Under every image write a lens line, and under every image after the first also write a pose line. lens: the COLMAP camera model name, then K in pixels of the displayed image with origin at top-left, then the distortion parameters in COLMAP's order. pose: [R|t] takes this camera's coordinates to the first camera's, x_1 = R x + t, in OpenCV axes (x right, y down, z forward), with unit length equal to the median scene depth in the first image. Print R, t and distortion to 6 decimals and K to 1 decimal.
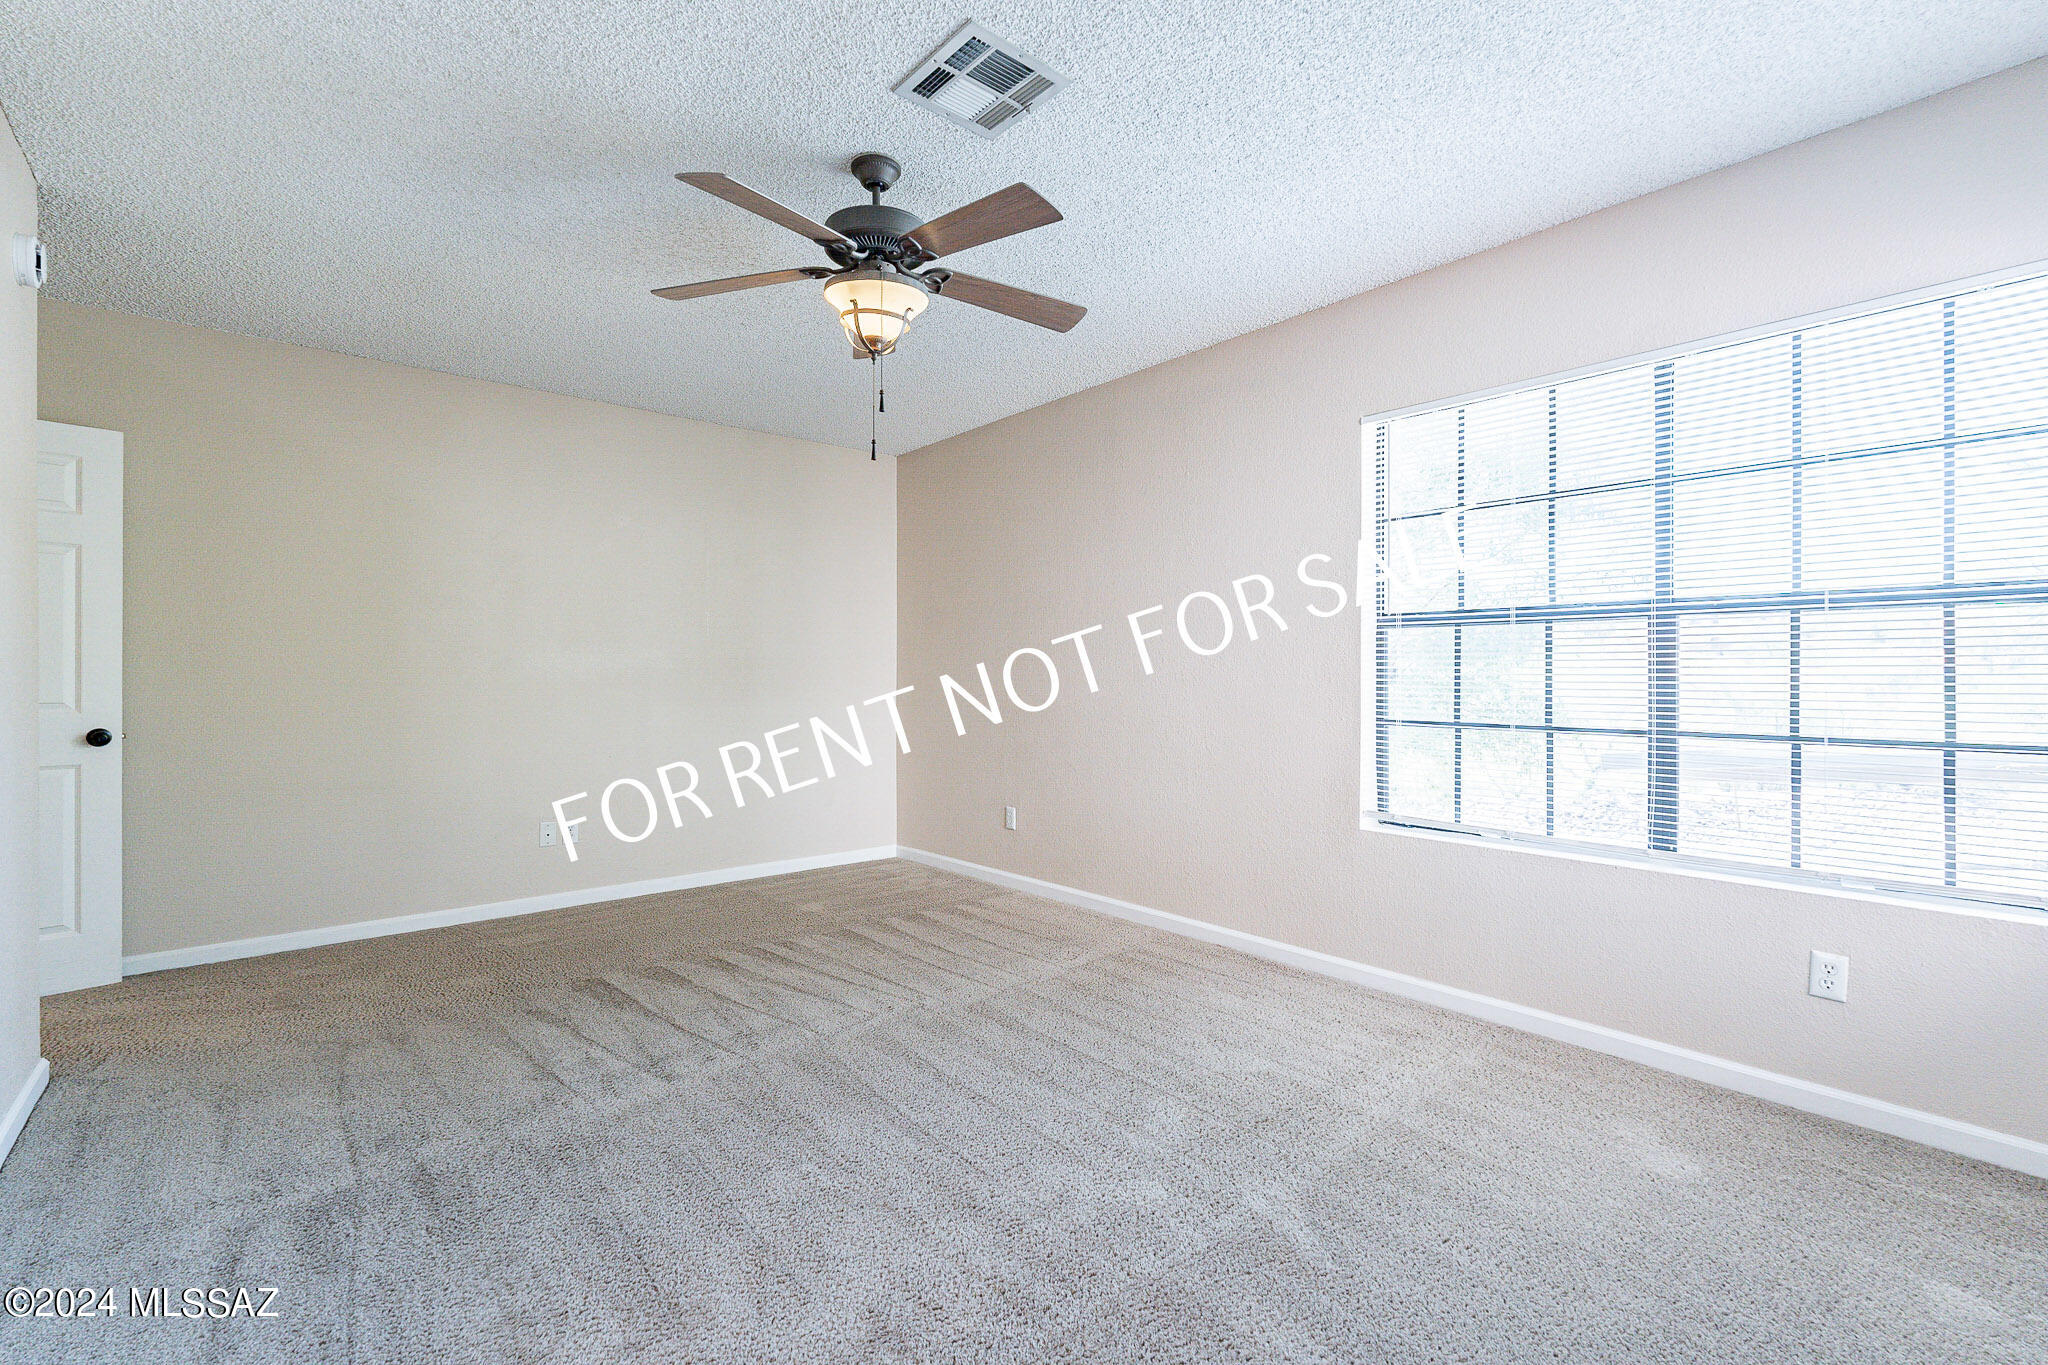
lens RADIAL K [[916.7, 0, 1025.8], [0, 916.7, 674.5], [0, 0, 1]] dist [-0.002923, -0.000299]
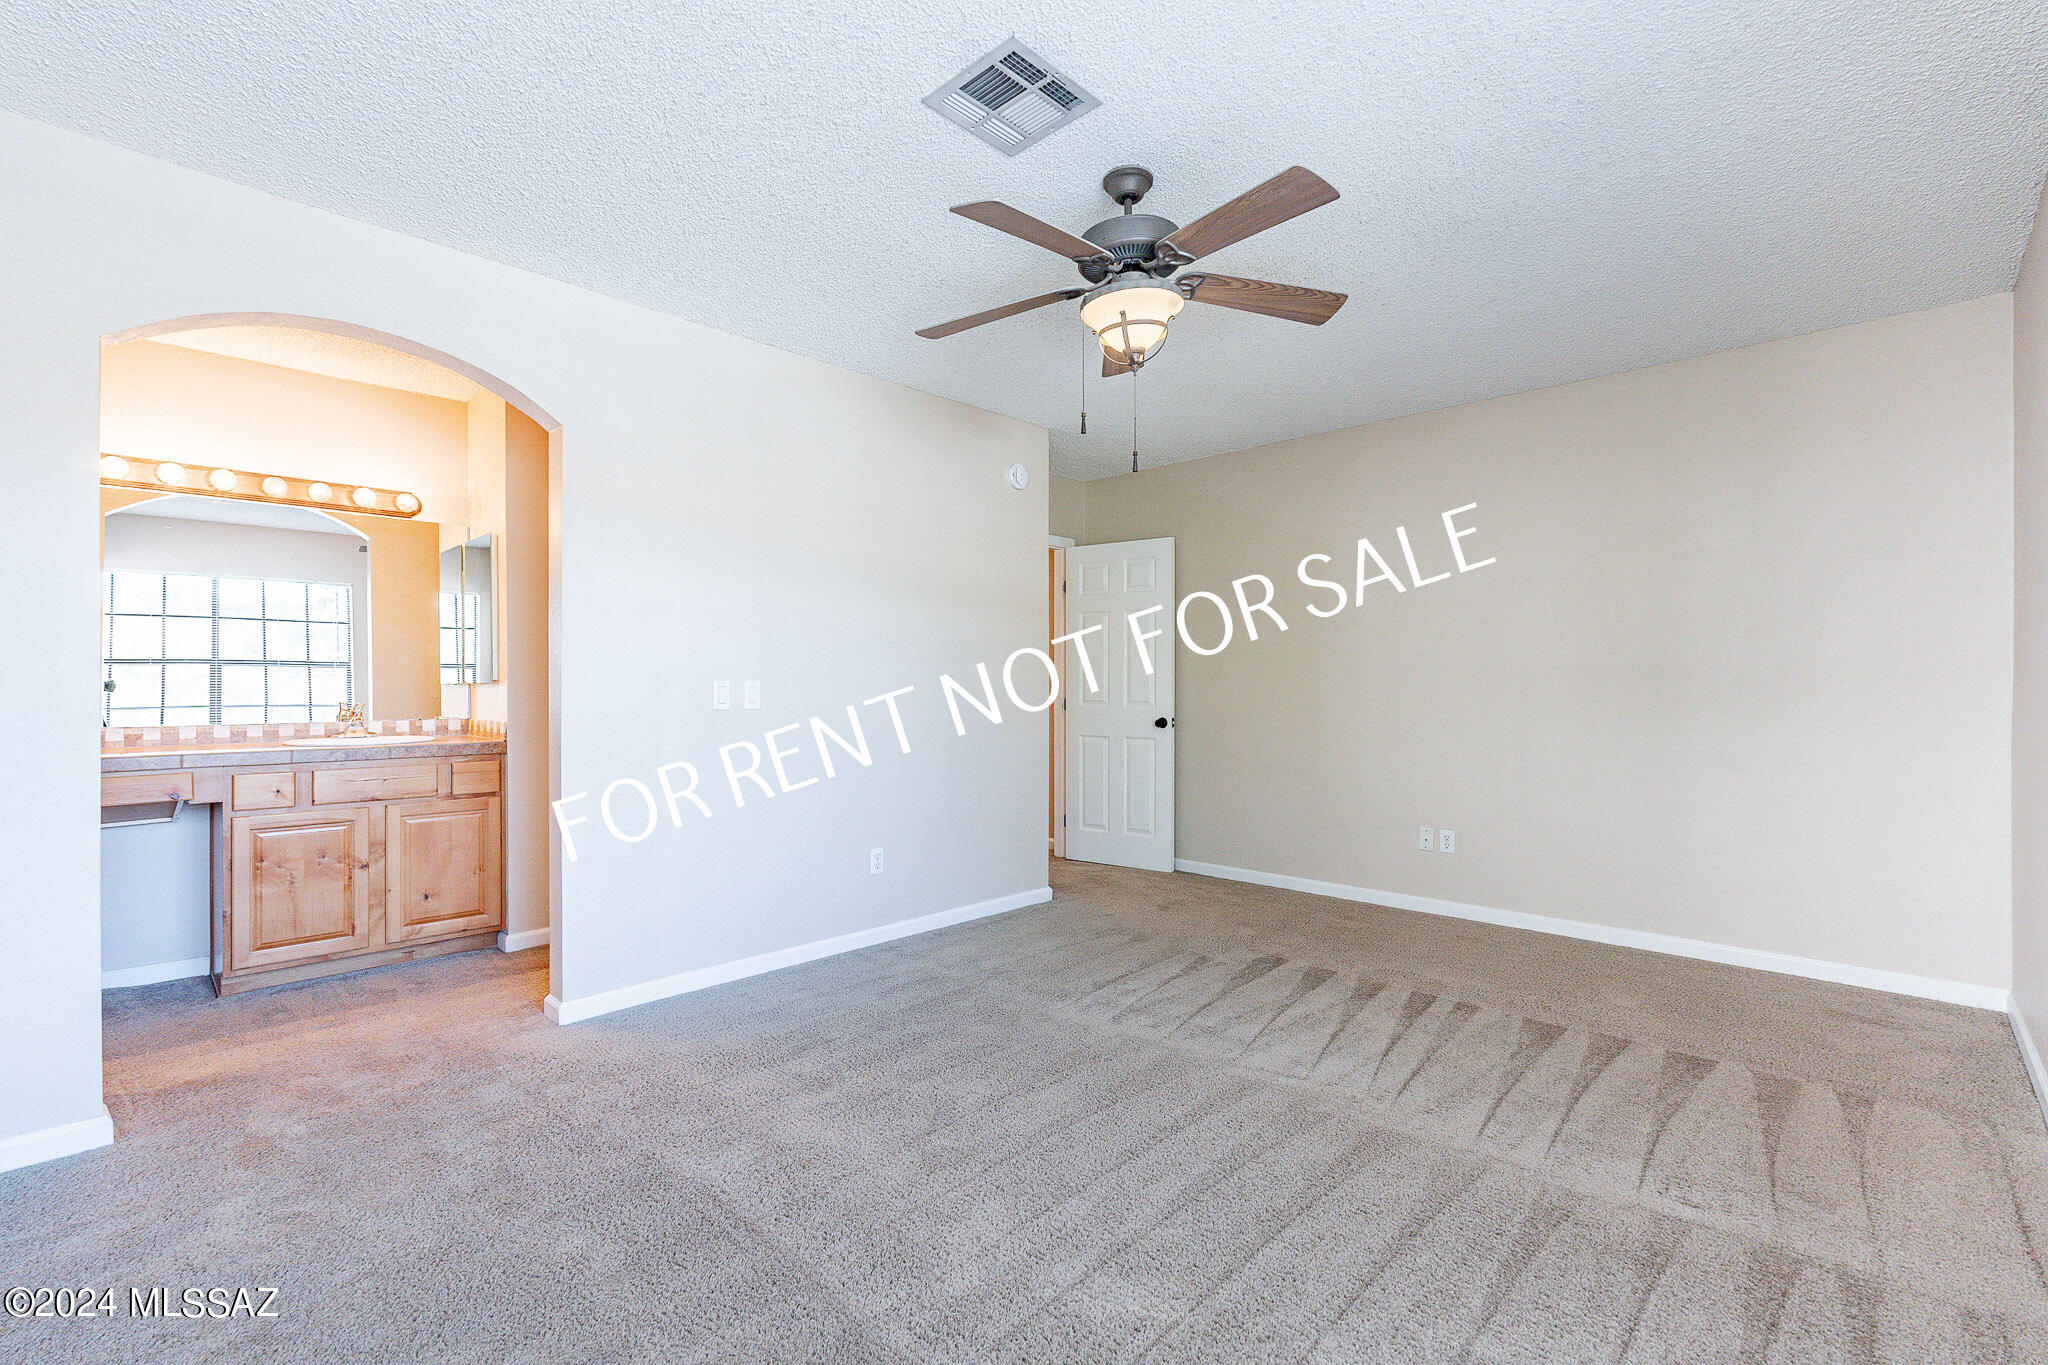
lens RADIAL K [[899.4, 0, 1019.4], [0, 899.4, 694.6], [0, 0, 1]] dist [-0.001854, 0.000251]
pose [[0.086574, 0.012481, -0.996167, 0.681993], [-0.003912, 0.999918, 0.012188, -0.003568], [0.996238, 0.002842, 0.086616, 0.674127]]
